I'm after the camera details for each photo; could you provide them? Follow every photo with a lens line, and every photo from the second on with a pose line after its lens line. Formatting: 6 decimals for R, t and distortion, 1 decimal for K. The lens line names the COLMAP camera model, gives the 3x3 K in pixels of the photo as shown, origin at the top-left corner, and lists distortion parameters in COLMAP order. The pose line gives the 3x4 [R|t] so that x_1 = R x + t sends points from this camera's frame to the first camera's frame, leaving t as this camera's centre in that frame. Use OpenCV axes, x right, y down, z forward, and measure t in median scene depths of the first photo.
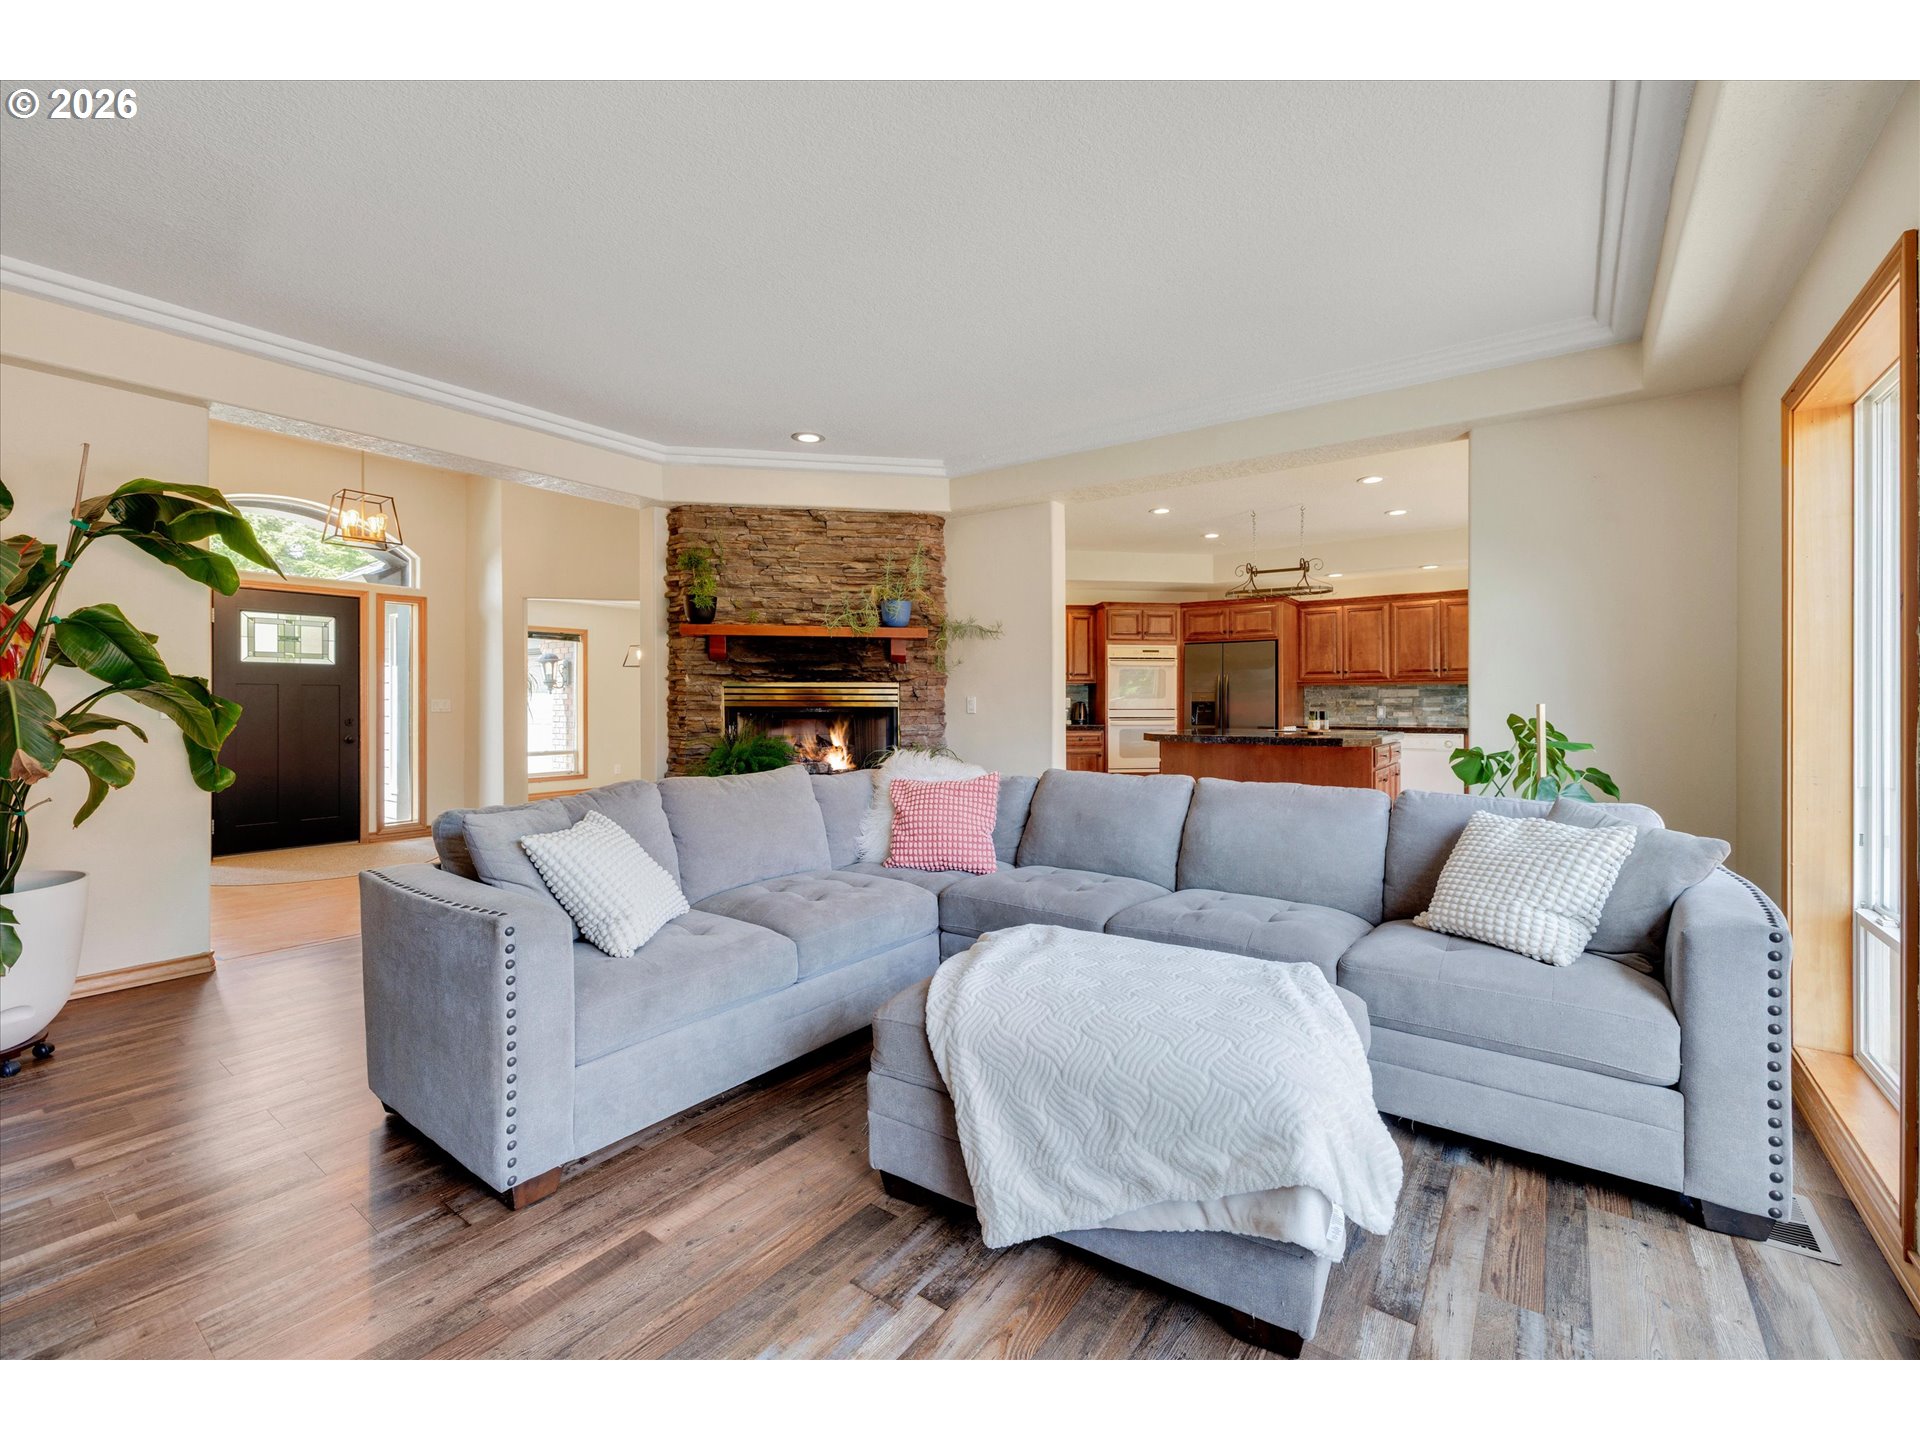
lens RADIAL K [[811.5, 0, 950.5], [0, 811.5, 706.6], [0, 0, 1]] dist [0.002687, 0.000849]
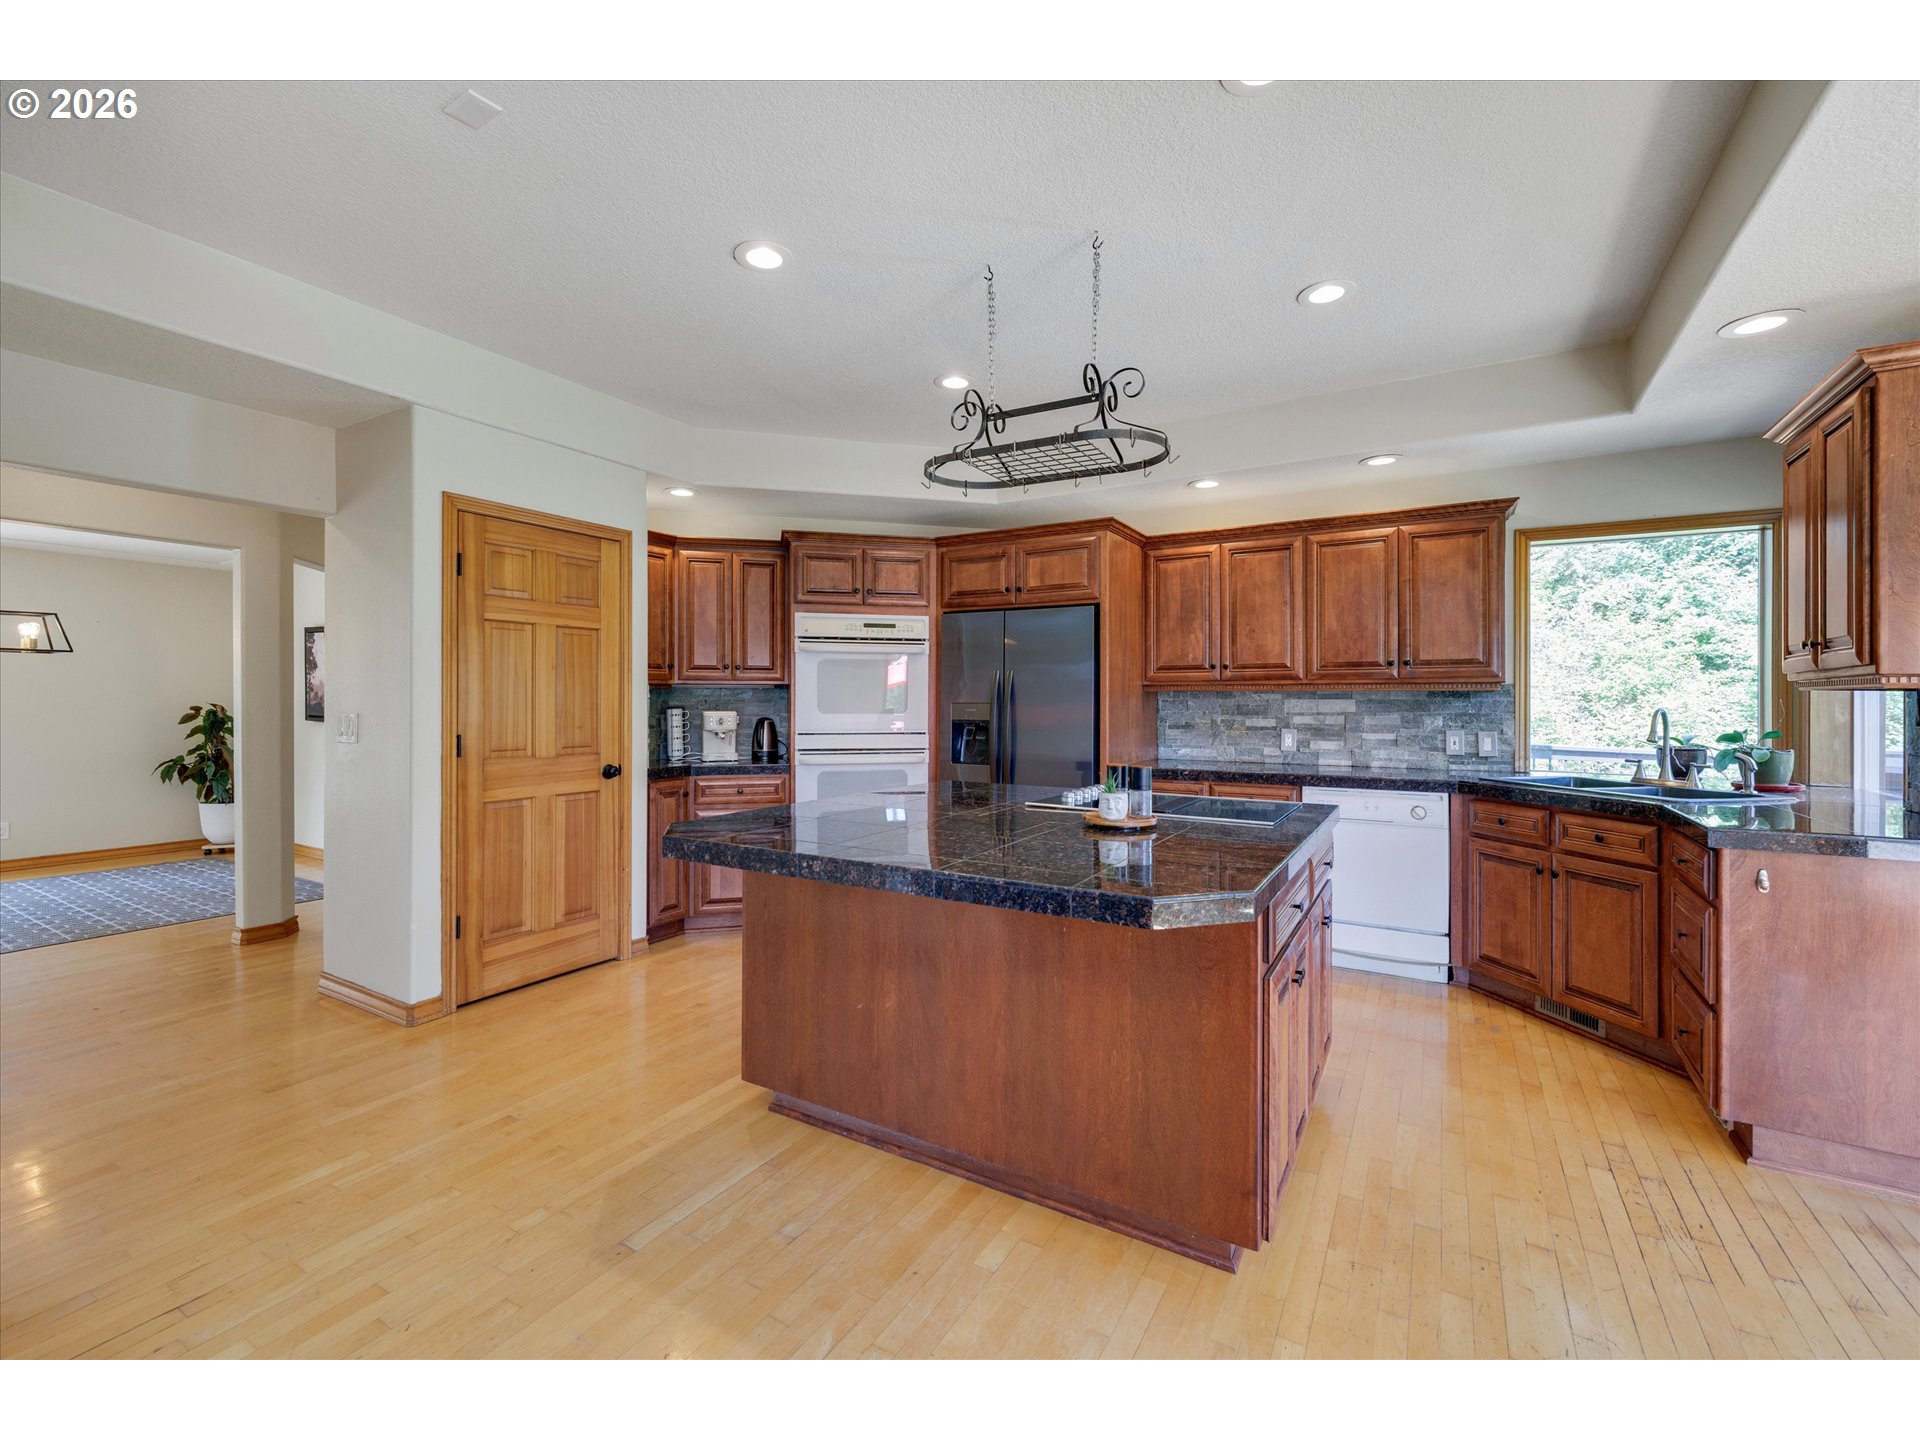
lens RADIAL K [[811.5, 0, 953.7], [0, 811.5, 705.1], [0, 0, 1]] dist [0.002687, 0.000849]
pose [[0.995952, 0.001733, 0.089867, 0.255731], [-0.002205, 0.999984, 0.005152, -0.019165], [-0.089856, -0.005329, 0.995940, 0.474648]]
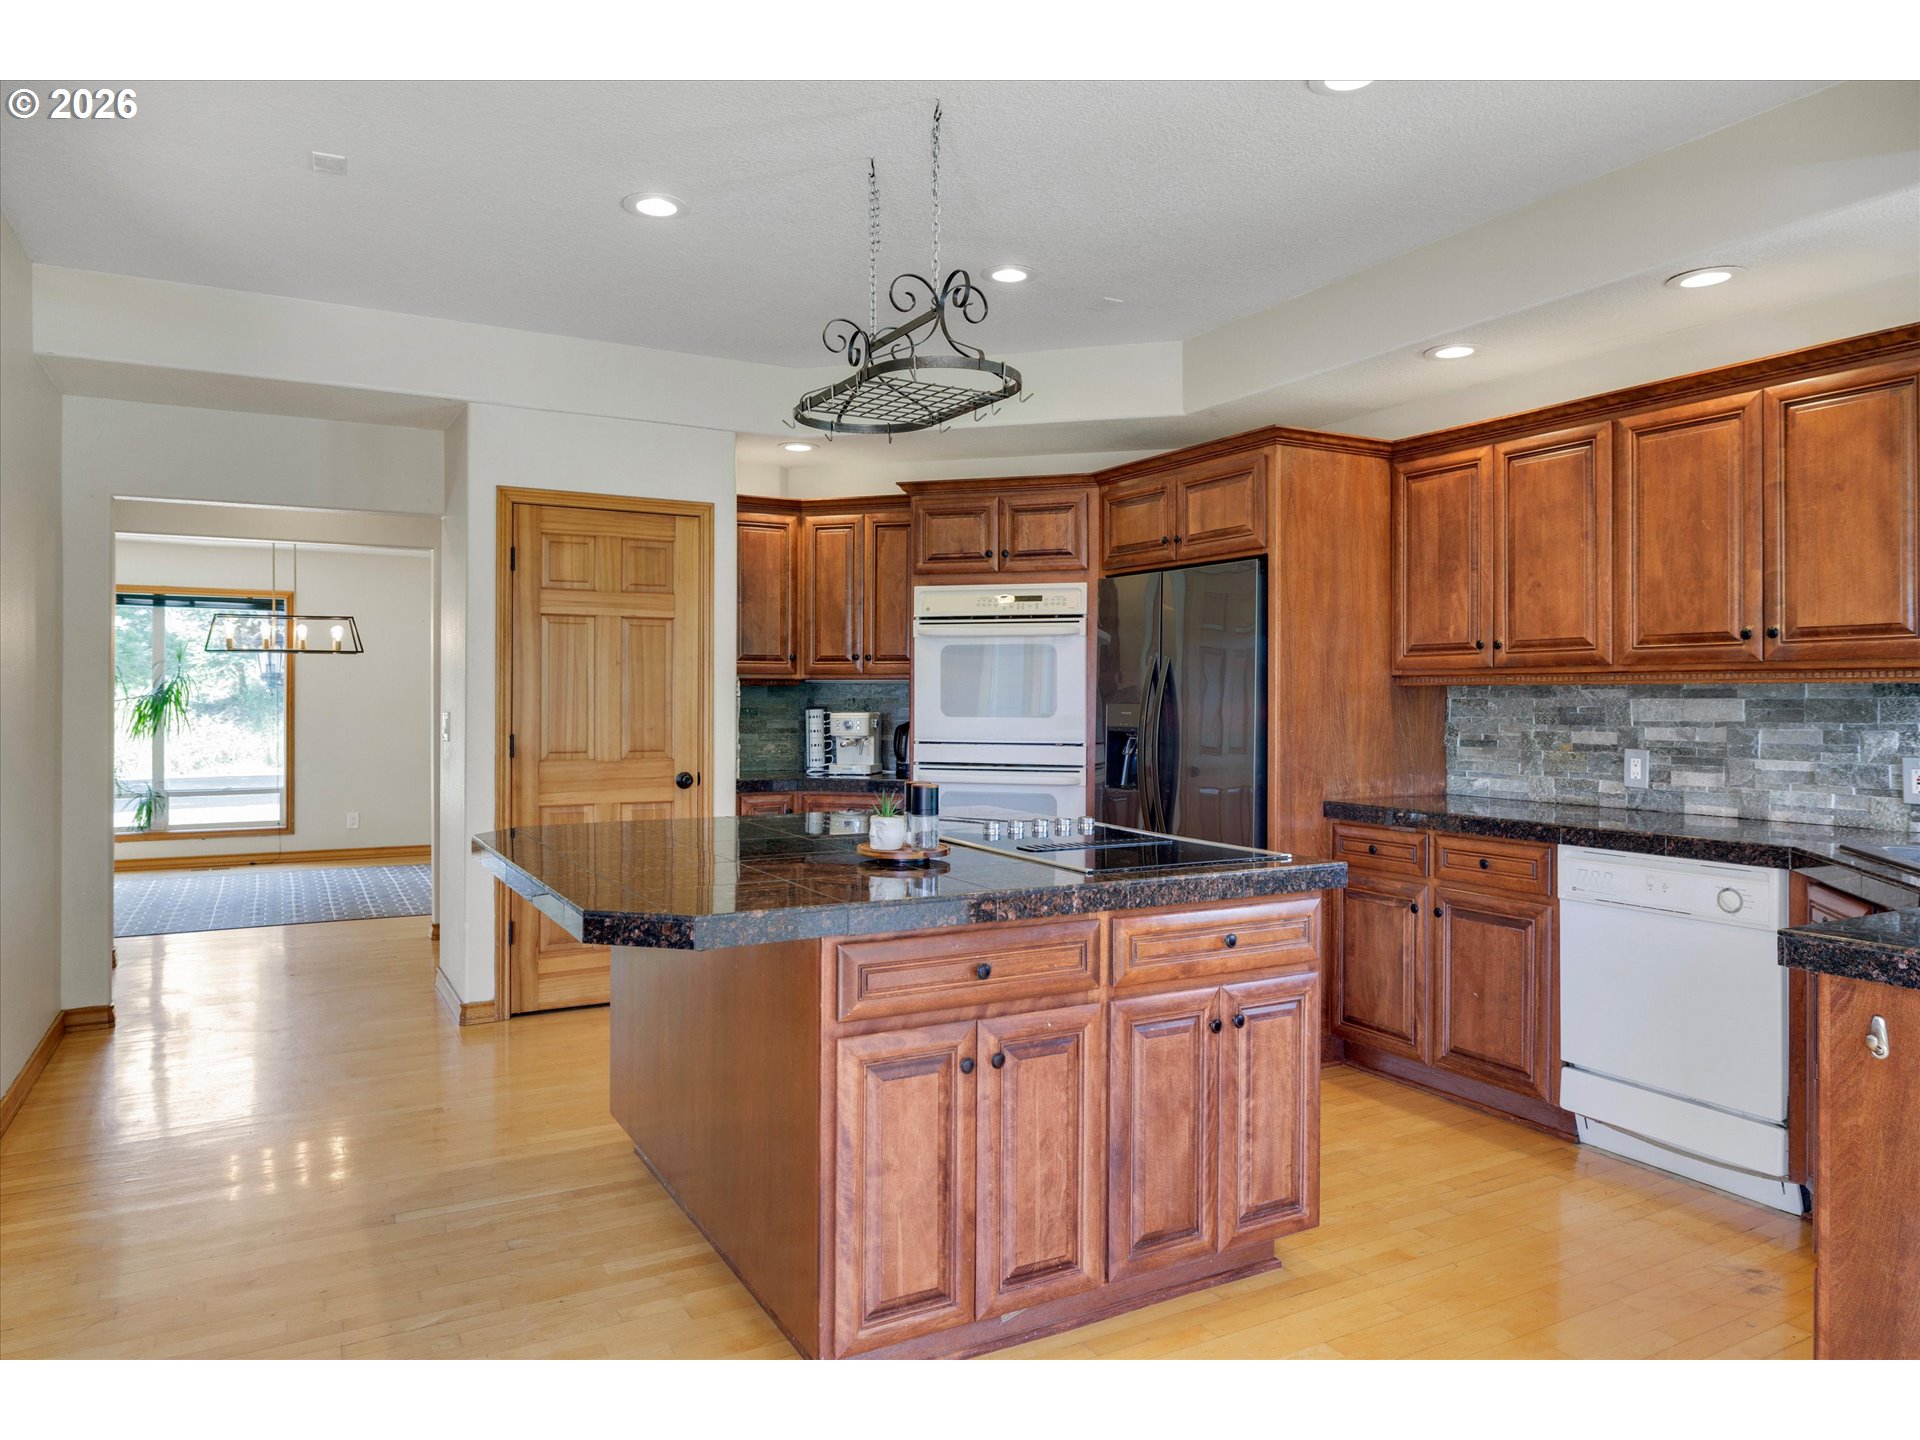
lens RADIAL K [[1242.5, 0, 956.6], [0, 1242.5, 707.2], [0, 0, 1]] dist [0.003397, -0.000906]
pose [[0.906569, 0.006167, -0.422012, 0.492185], [-0.002588, 0.999956, 0.009055, -0.021009], [0.422049, -0.007117, 0.906545, 0.446511]]
